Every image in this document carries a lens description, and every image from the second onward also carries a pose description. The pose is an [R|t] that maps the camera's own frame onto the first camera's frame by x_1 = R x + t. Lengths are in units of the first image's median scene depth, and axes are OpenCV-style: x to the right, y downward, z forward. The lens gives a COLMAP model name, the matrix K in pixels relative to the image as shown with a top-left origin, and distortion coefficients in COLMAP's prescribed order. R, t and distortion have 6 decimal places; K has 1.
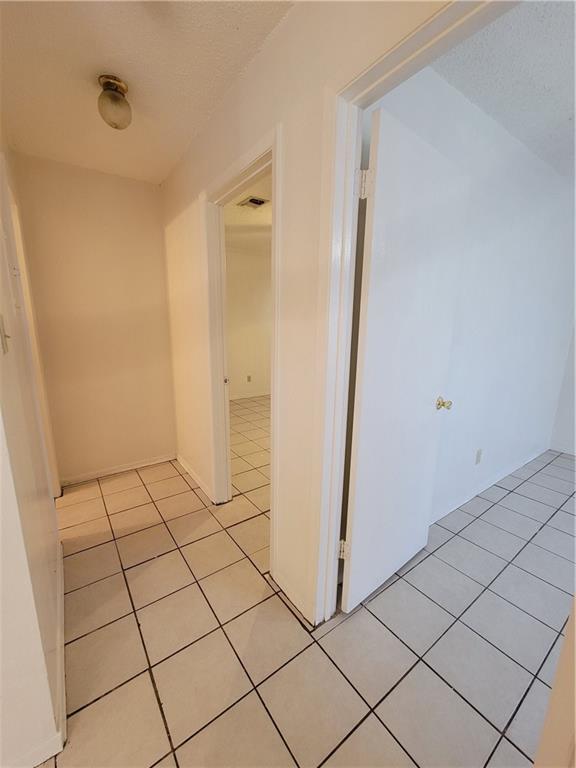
lens RADIAL K [[312.5, 0, 284.8], [0, 312.5, 381.0], [0, 0, 1]] dist [-0.001267, -0.000098]
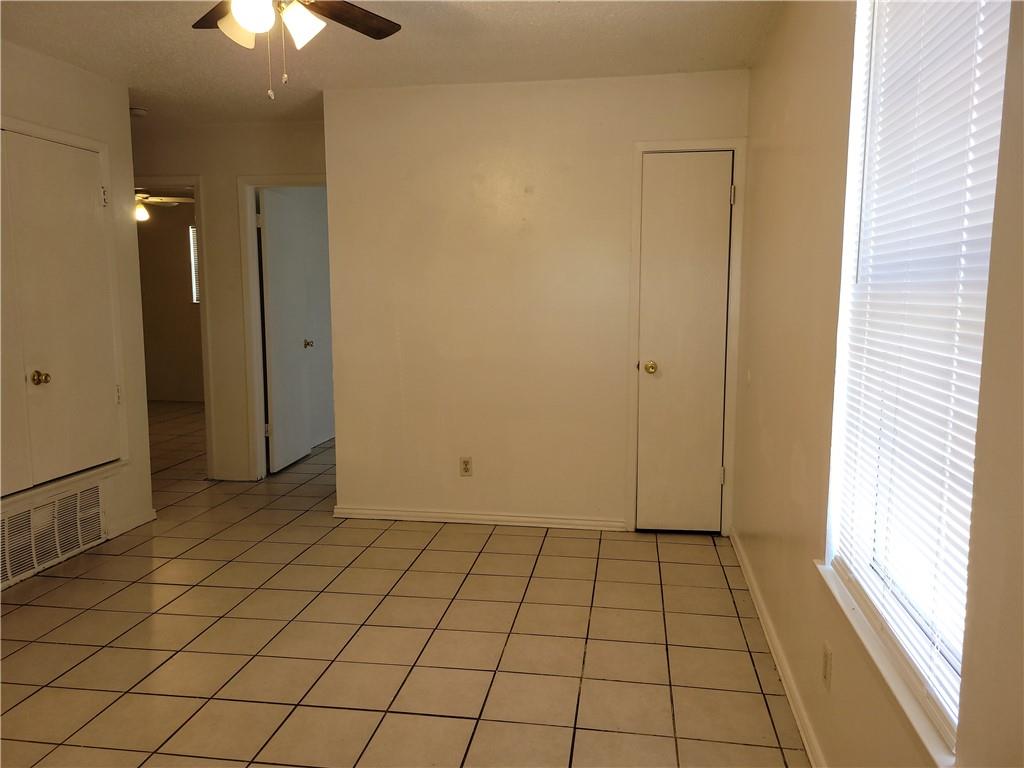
lens RADIAL K [[779.4, 0, 509.2], [0, 779.4, 383.0], [0, 0, 1]] dist [0.047252, -0.015875]
pose [[0.706060, -0.101464, 0.700845, -1.754974], [0.136101, 0.990675, 0.006310, 0.442688], [-0.694950, 0.090931, 0.713285, -2.800905]]
